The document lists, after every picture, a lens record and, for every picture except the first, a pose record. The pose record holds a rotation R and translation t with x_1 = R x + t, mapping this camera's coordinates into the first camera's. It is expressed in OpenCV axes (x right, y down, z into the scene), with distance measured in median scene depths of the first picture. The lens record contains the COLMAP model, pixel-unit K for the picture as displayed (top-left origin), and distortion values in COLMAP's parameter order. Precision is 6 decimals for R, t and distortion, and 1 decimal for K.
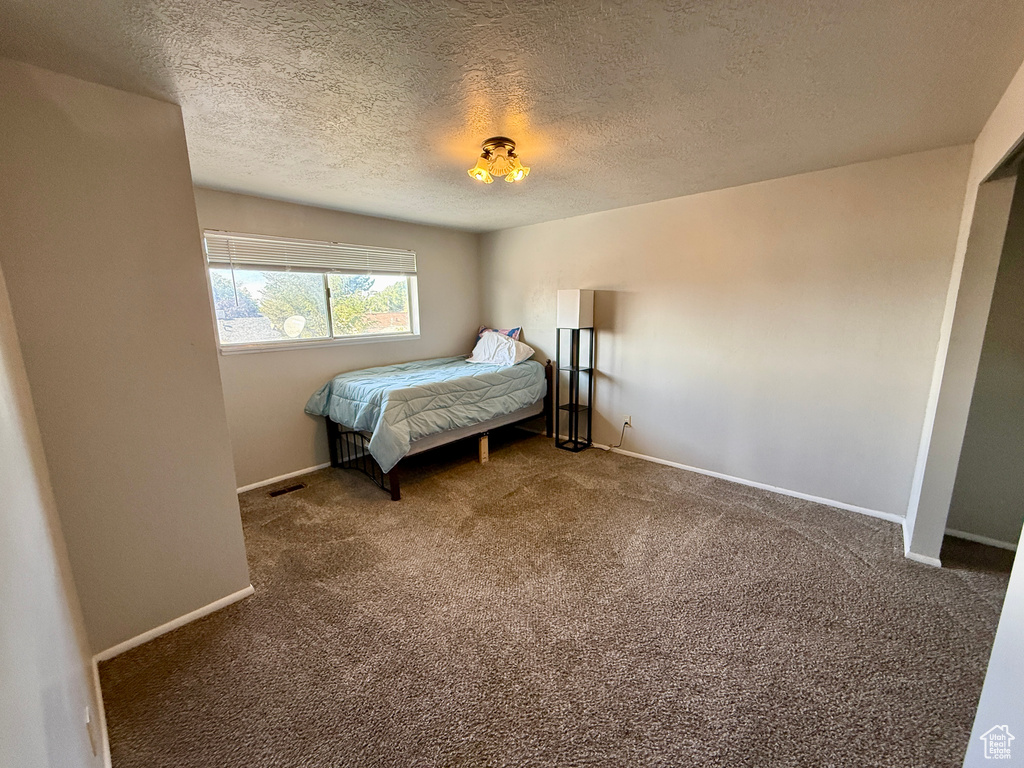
lens RADIAL K [[408.3, 0, 512.0], [0, 408.3, 383.3], [0, 0, 1]] dist [0.000769, 0.000148]
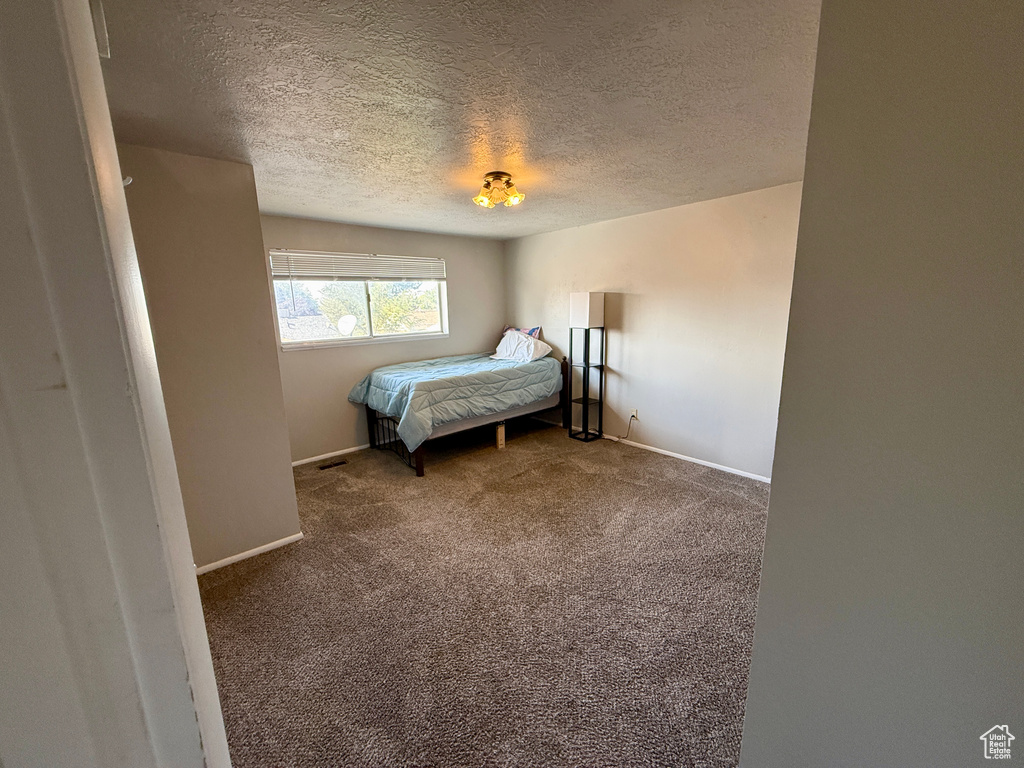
lens RADIAL K [[408.3, 0, 512.3], [0, 408.3, 383.2], [0, 0, 1]] dist [0.000769, 0.000148]
pose [[0.993669, 0.012605, -0.111640, 0.126562], [-0.011745, 0.999896, 0.008358, 0.008632], [0.111734, -0.006994, 0.993714, -0.157362]]
